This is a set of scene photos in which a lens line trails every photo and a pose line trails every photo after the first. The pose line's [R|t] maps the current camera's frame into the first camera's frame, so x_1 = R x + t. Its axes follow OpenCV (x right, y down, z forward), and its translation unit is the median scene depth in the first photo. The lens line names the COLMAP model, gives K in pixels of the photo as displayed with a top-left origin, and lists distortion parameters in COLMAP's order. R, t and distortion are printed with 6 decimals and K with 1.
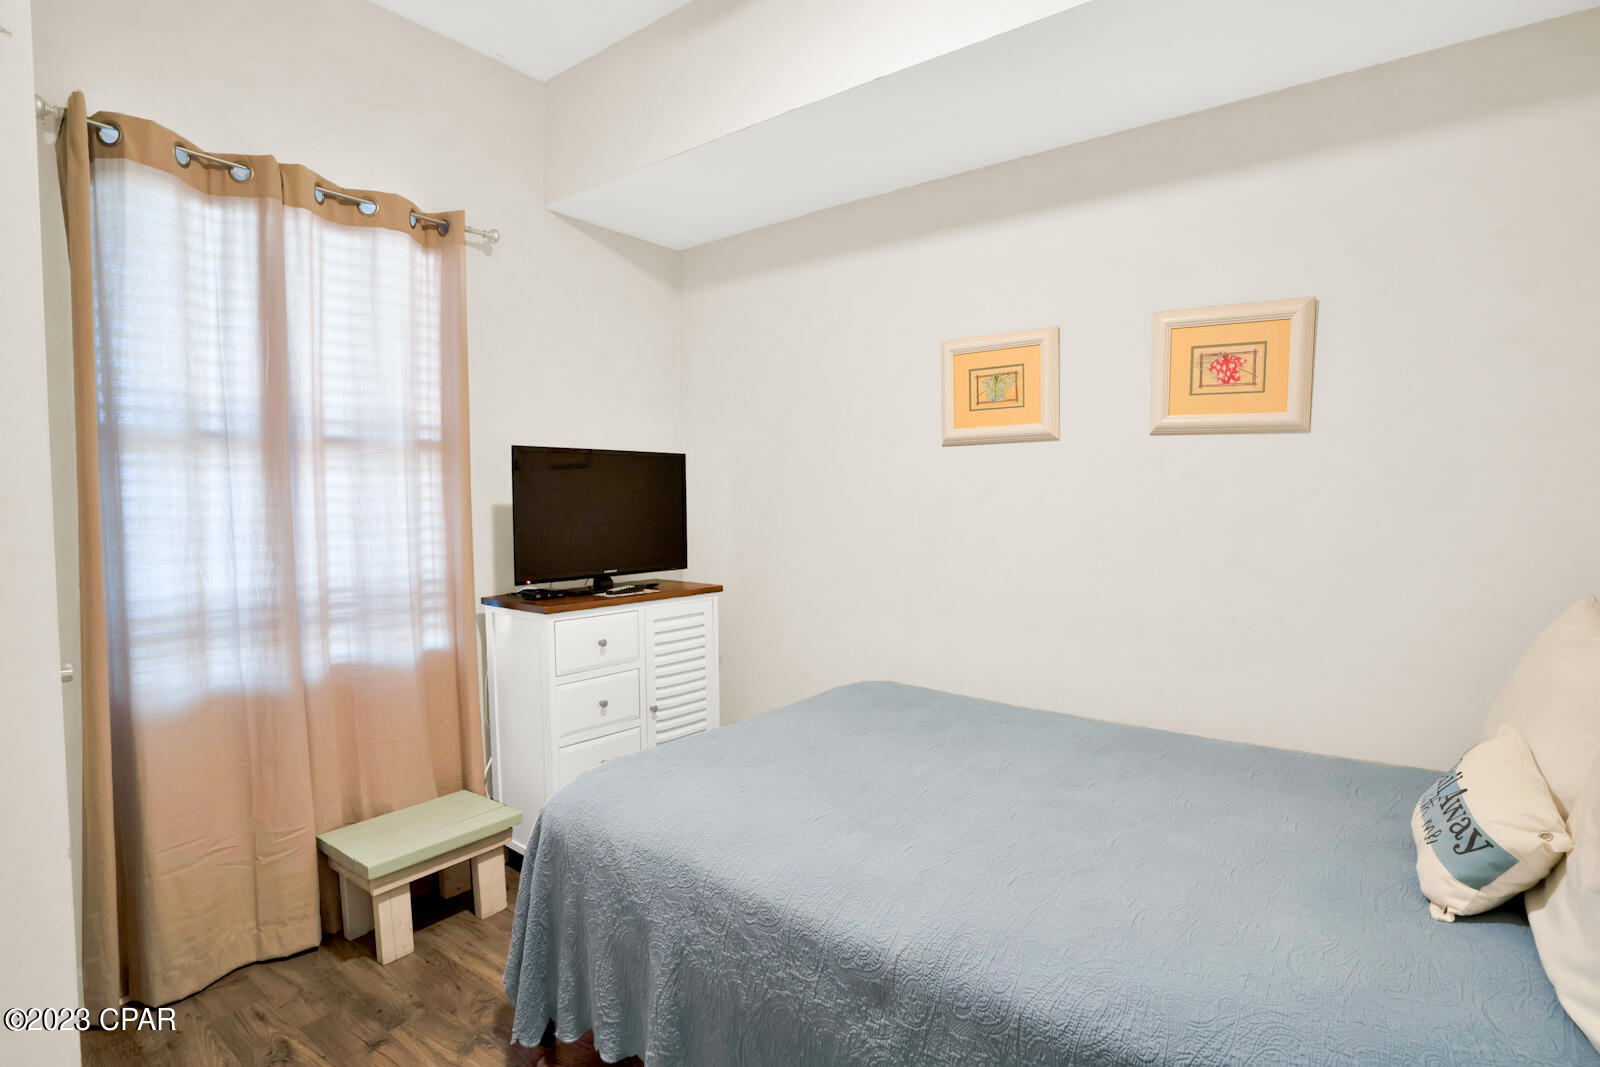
lens RADIAL K [[795.4, 0, 793.0], [0, 795.4, 523.1], [0, 0, 1]] dist [-0.086972, 0.037488]
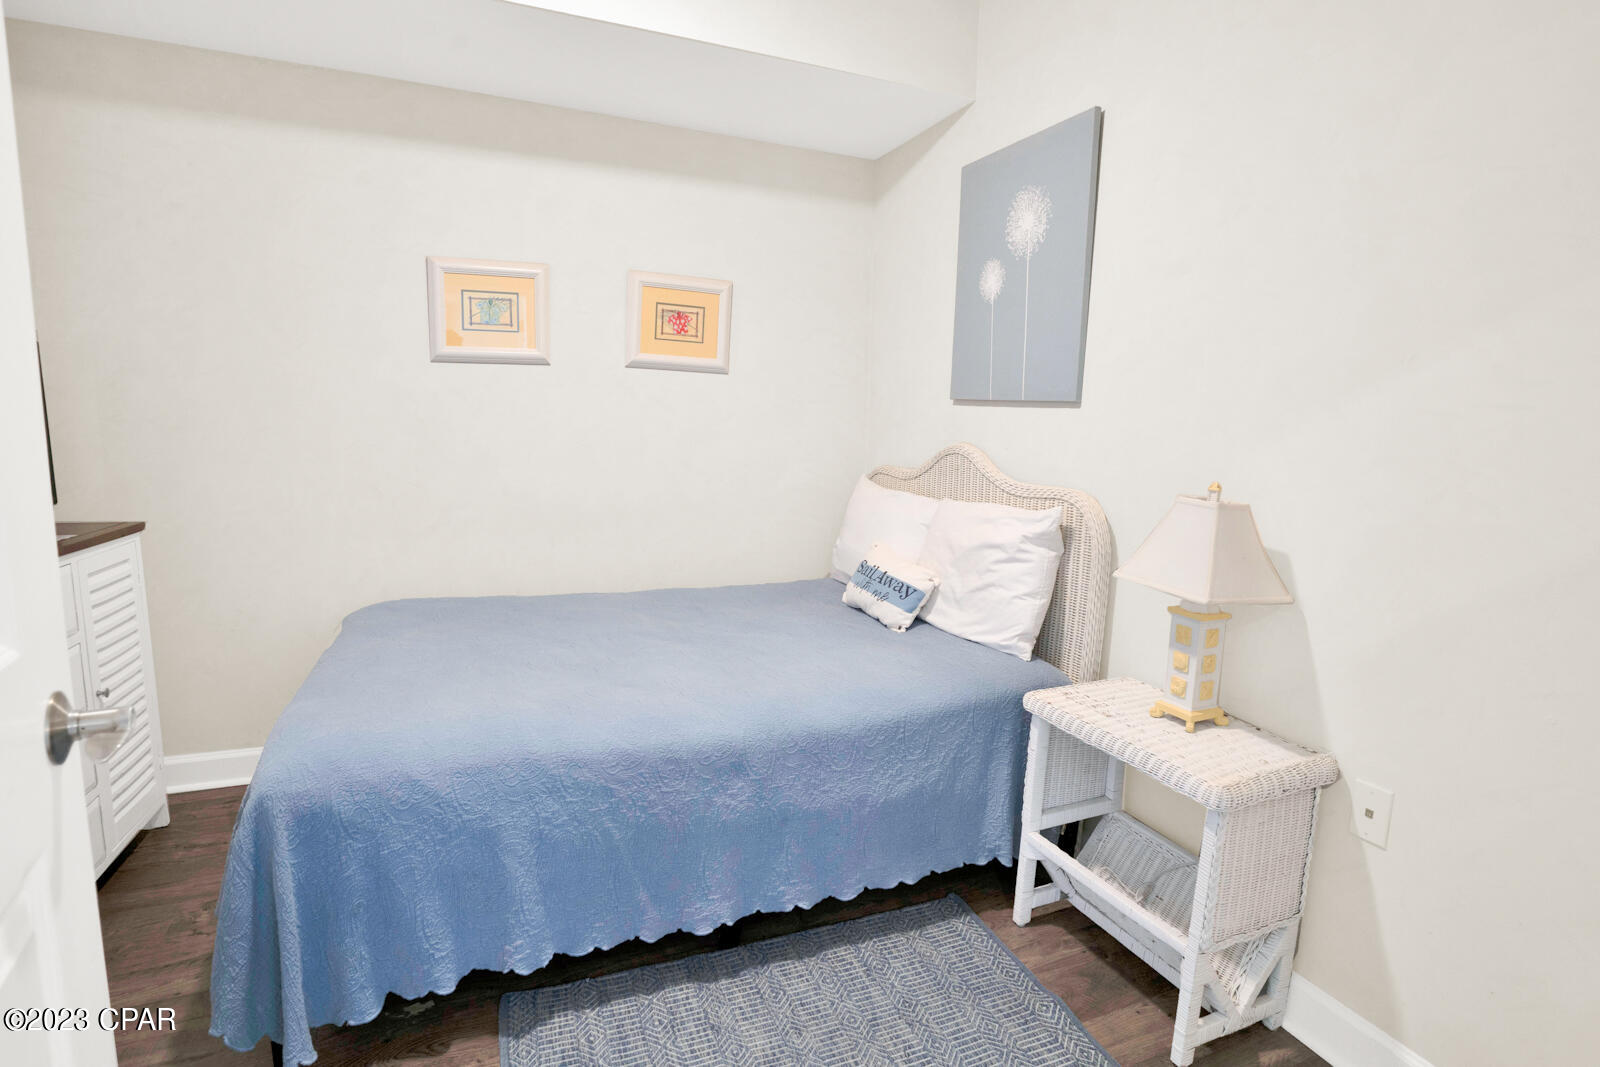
lens RADIAL K [[795.4, 0, 793.0], [0, 795.4, 523.1], [0, 0, 1]] dist [-0.086972, 0.037488]
pose [[0.494314, -0.096118, 0.863953, -0.596083], [0.002956, 0.994048, 0.108900, 0.001444], [-0.869278, -0.051276, 0.491656, 0.123039]]
